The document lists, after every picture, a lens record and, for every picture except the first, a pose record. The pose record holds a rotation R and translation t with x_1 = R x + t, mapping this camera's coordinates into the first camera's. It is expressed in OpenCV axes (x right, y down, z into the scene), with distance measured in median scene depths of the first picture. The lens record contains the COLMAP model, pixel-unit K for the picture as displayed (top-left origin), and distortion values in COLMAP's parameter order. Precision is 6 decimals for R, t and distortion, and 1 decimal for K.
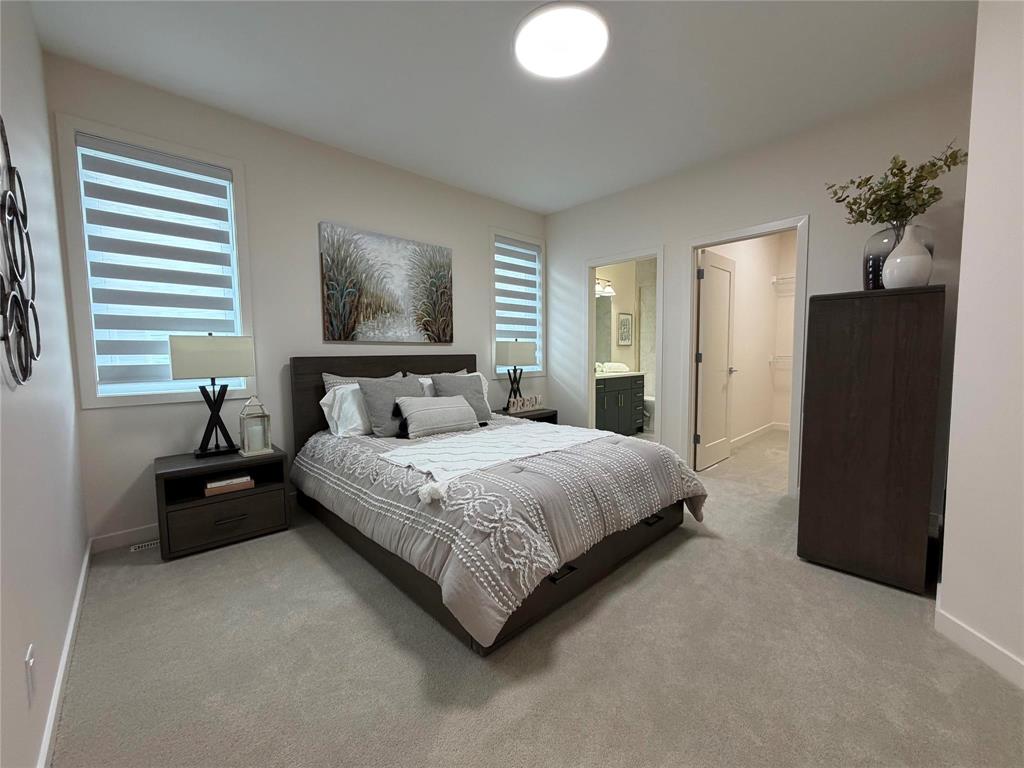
lens RADIAL K [[407.1, 0, 512.8], [0, 407.1, 385.7], [0, 0, 1]] dist [-0.001971, 0.000529]
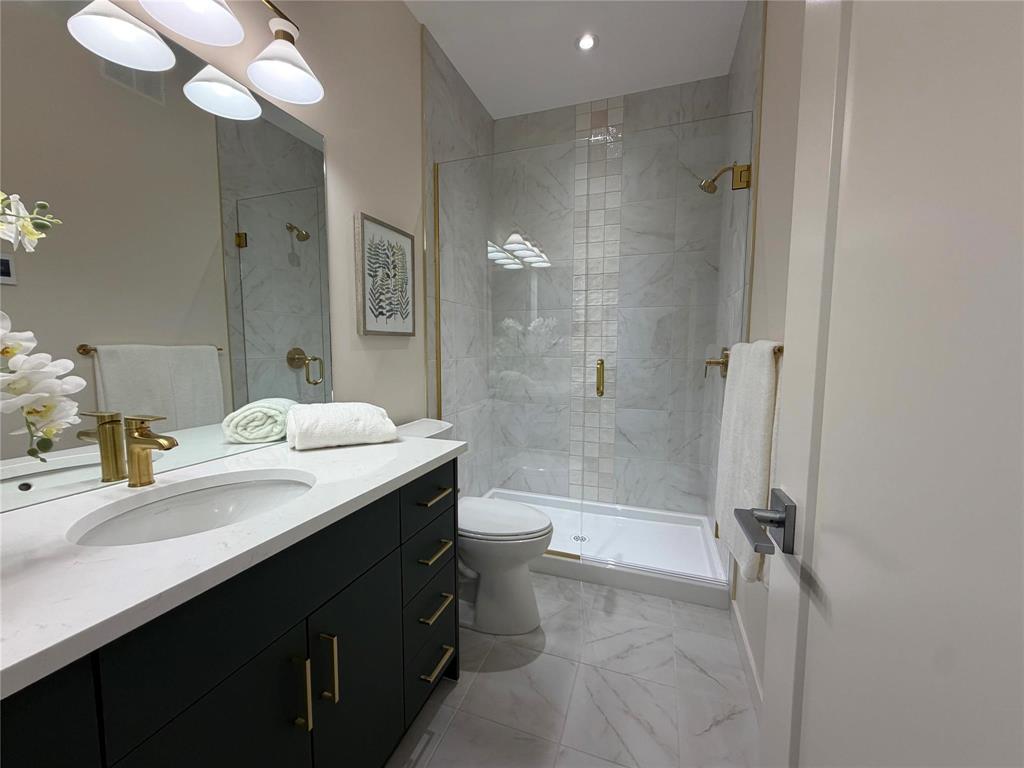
lens RADIAL K [[407.1, 0, 511.8], [0, 407.1, 383.0], [0, 0, 1]] dist [-0.001971, 0.000529]
pose [[0.888830, -0.028080, 0.457375, 0.219062], [0.021191, 0.999572, 0.020185, -0.068087], [-0.457746, -0.008249, 0.889045, 0.700428]]
